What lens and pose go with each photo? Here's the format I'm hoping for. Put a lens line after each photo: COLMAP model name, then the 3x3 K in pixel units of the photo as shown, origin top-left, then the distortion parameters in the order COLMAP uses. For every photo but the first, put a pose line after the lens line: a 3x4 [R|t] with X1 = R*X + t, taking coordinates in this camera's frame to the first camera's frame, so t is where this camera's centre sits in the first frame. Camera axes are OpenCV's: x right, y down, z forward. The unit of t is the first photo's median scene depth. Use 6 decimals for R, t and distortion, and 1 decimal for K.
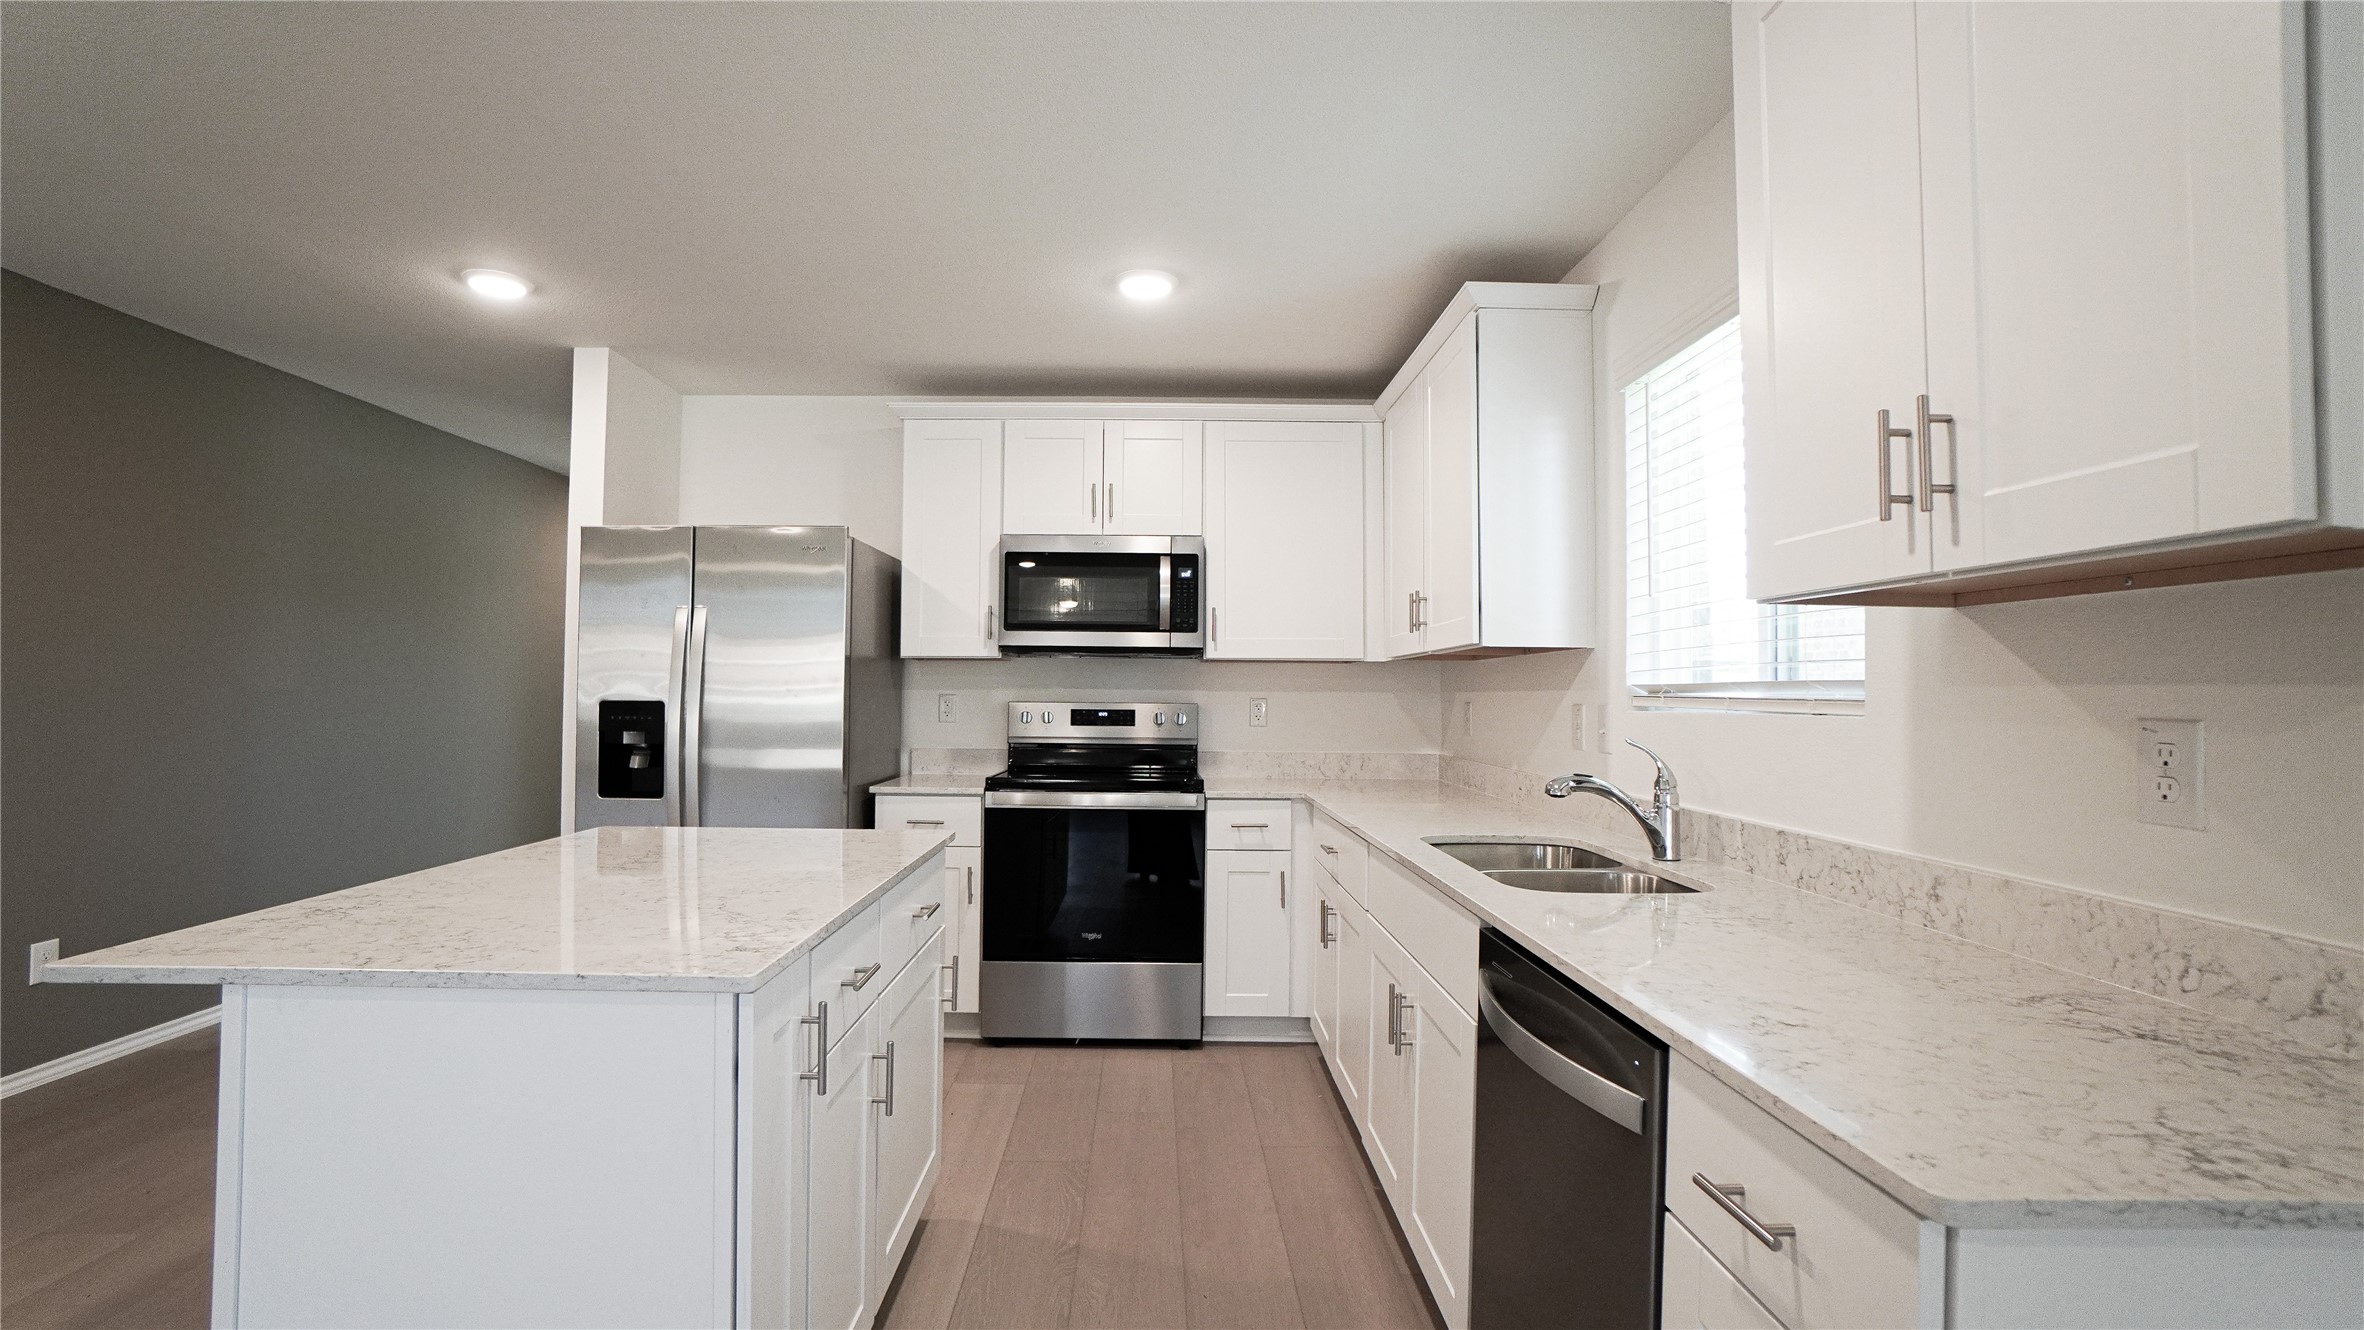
lens RADIAL K [[1067.6, 0, 1182.8], [0, 1067.6, 671.3], [0, 0, 1]] dist [-0.016710, 0.000634]
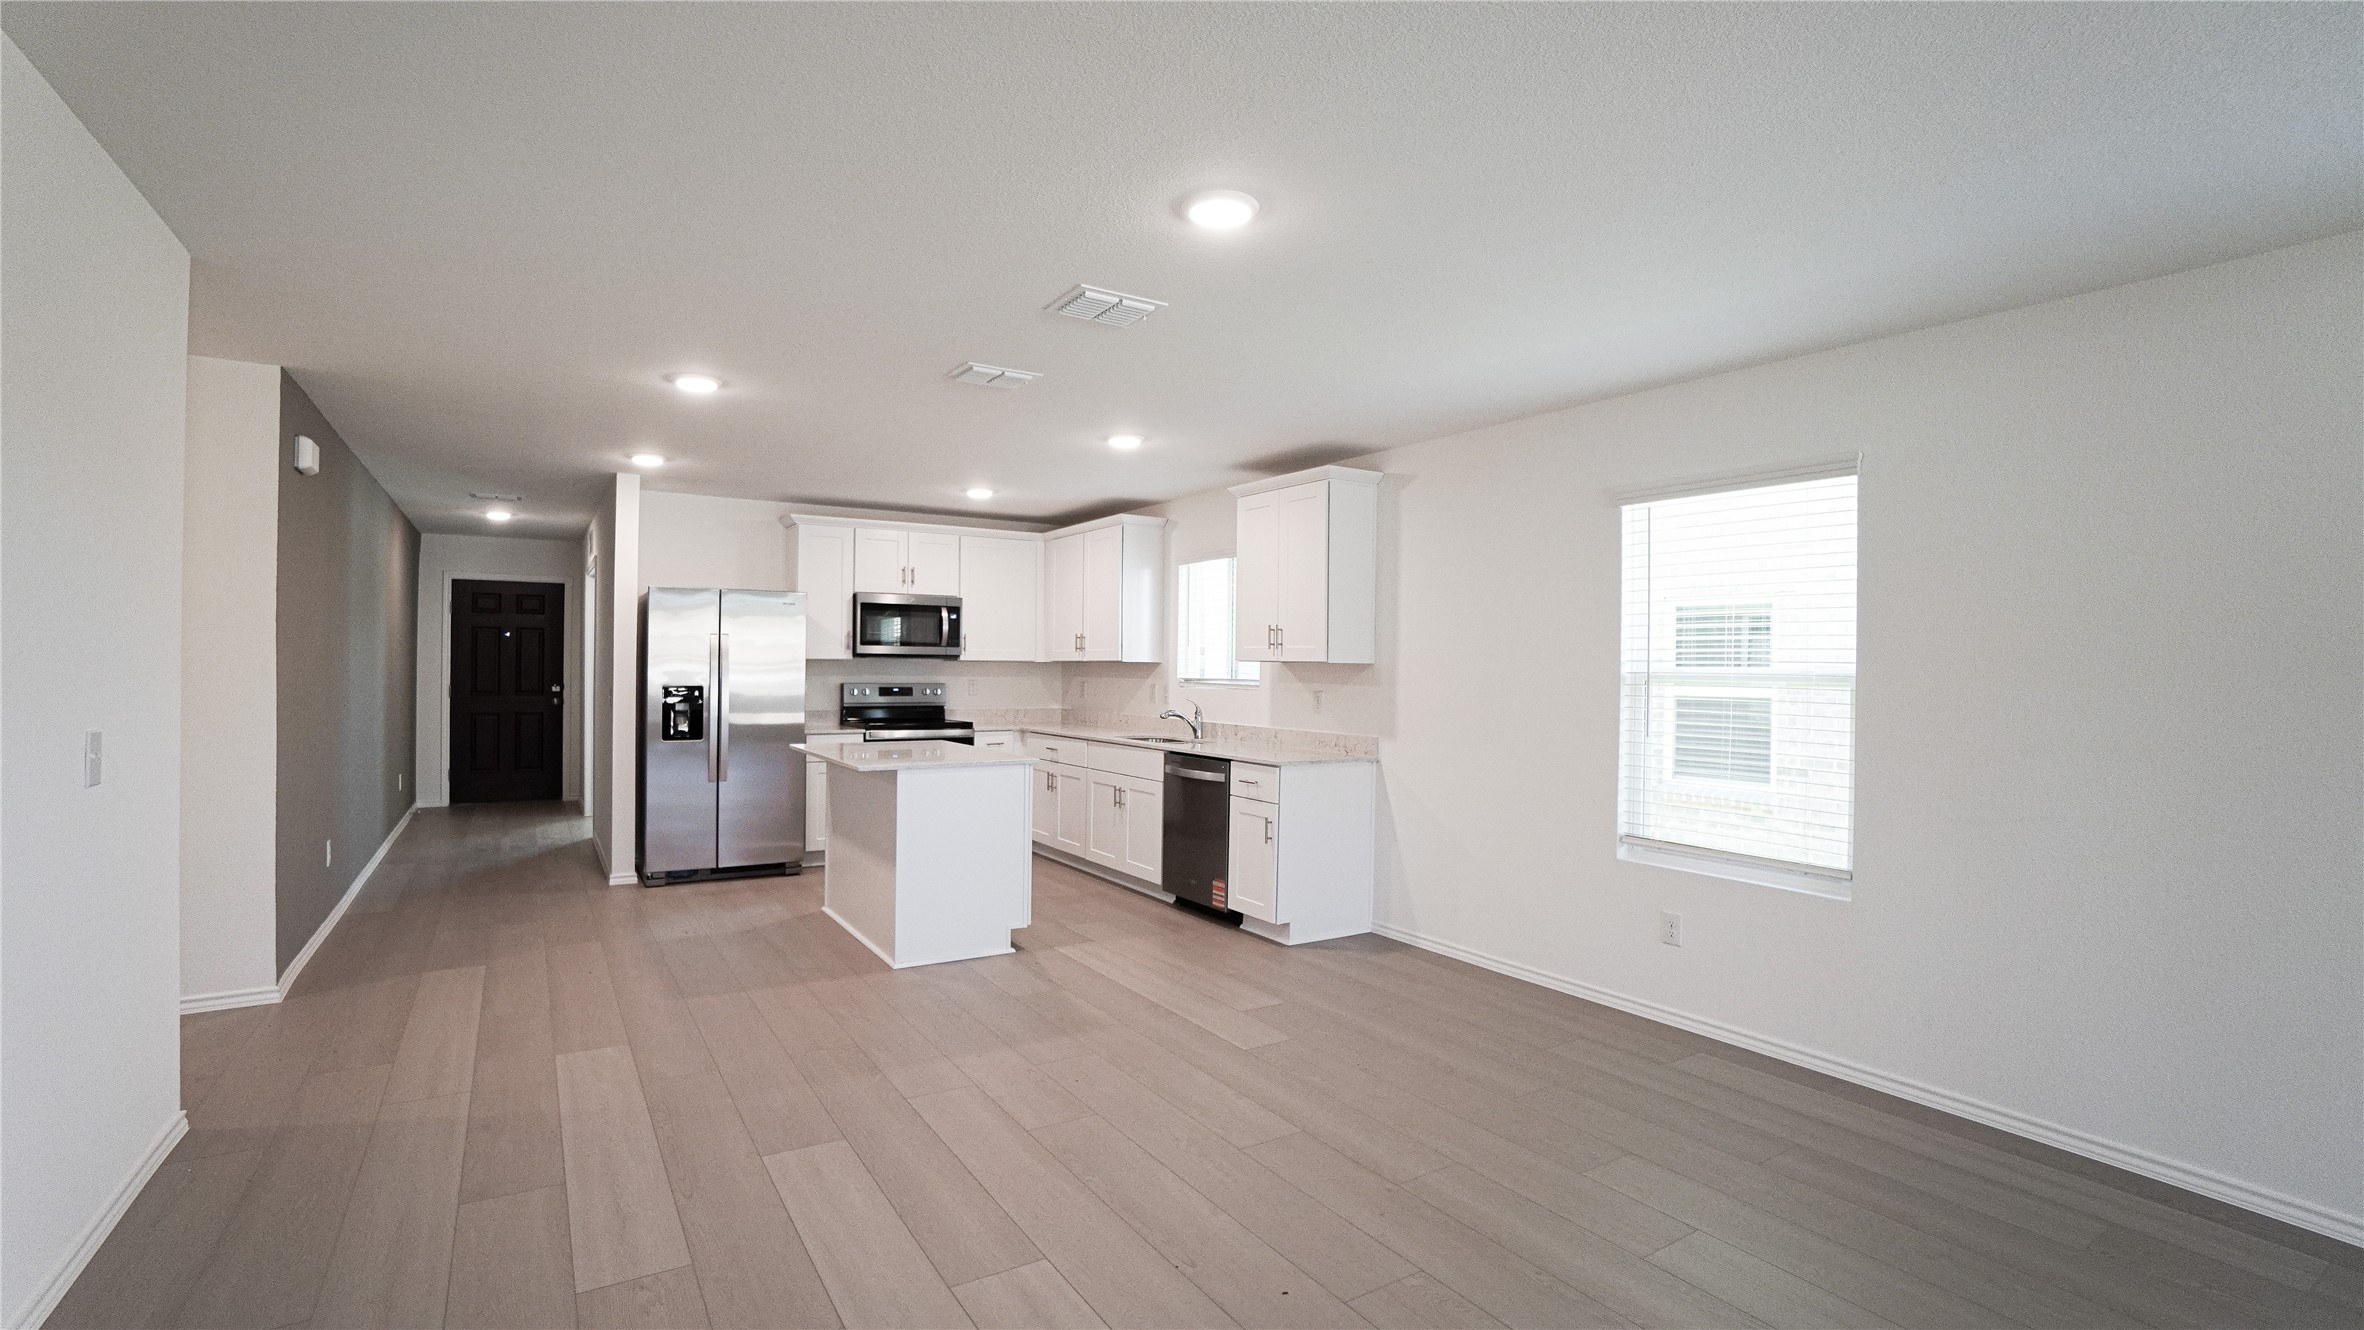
lens RADIAL K [[1067.6, 0, 1191.6], [0, 1067.6, 679.1], [0, 0, 1]] dist [-0.016710, 0.000634]
pose [[0.850808, -0.002969, 0.525468, -0.741554], [-0.016515, 0.999339, 0.032387, -0.055008], [-0.525216, -0.036233, 0.850197, -0.995844]]
